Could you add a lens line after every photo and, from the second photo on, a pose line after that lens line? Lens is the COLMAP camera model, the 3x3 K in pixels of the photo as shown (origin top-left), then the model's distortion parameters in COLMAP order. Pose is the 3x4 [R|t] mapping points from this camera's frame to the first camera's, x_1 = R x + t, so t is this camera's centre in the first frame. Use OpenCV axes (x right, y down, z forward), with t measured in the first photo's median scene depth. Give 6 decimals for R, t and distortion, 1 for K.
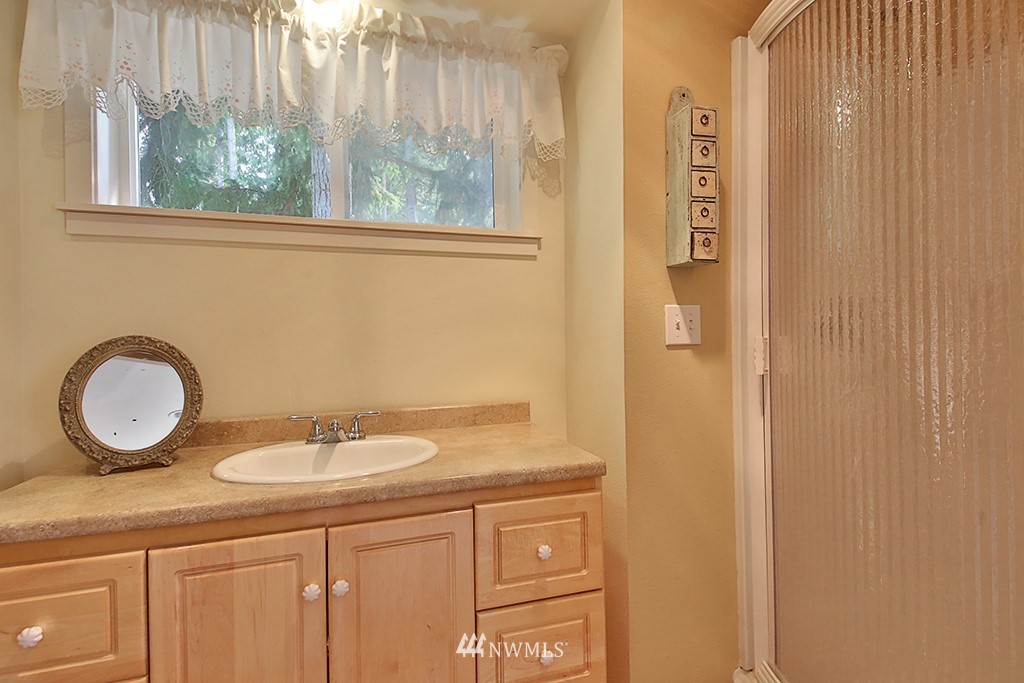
lens RADIAL K [[480.6, 0, 510.1], [0, 480.6, 339.7], [0, 0, 1]] dist [0.001867, 0.000116]
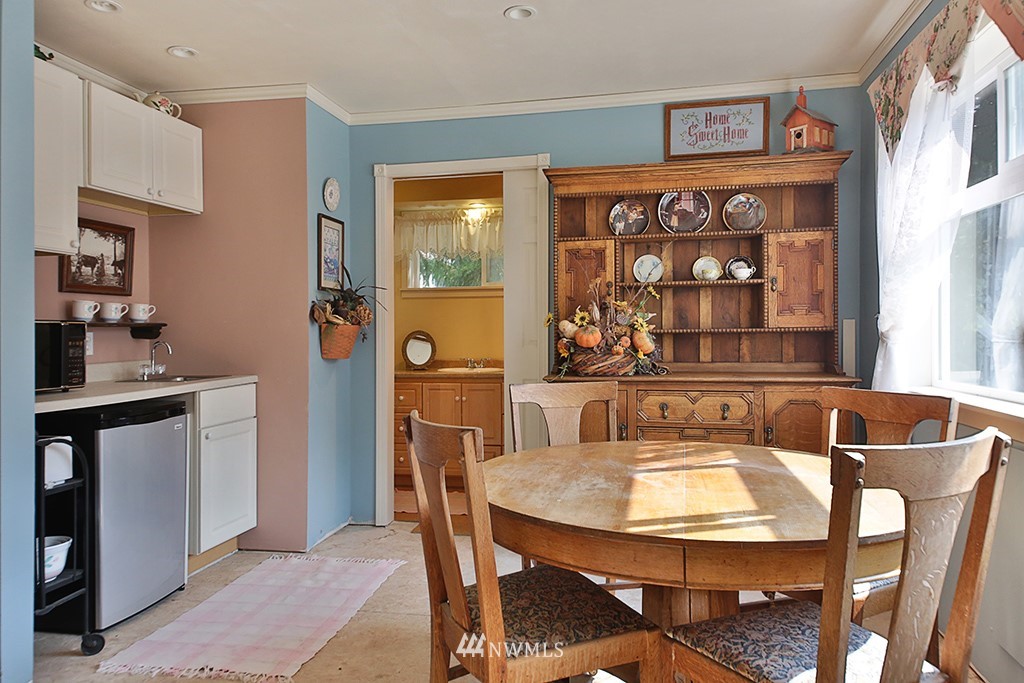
lens RADIAL K [[683.6, 0, 512.2], [0, 683.6, 337.0], [0, 0, 1]] dist [0.001531, 0.001512]
pose [[0.873154, 0.013567, -0.487256, 1.753727], [-0.016691, 0.999859, -0.002071, 0.036230], [0.487159, 0.009941, 0.873257, -2.363971]]
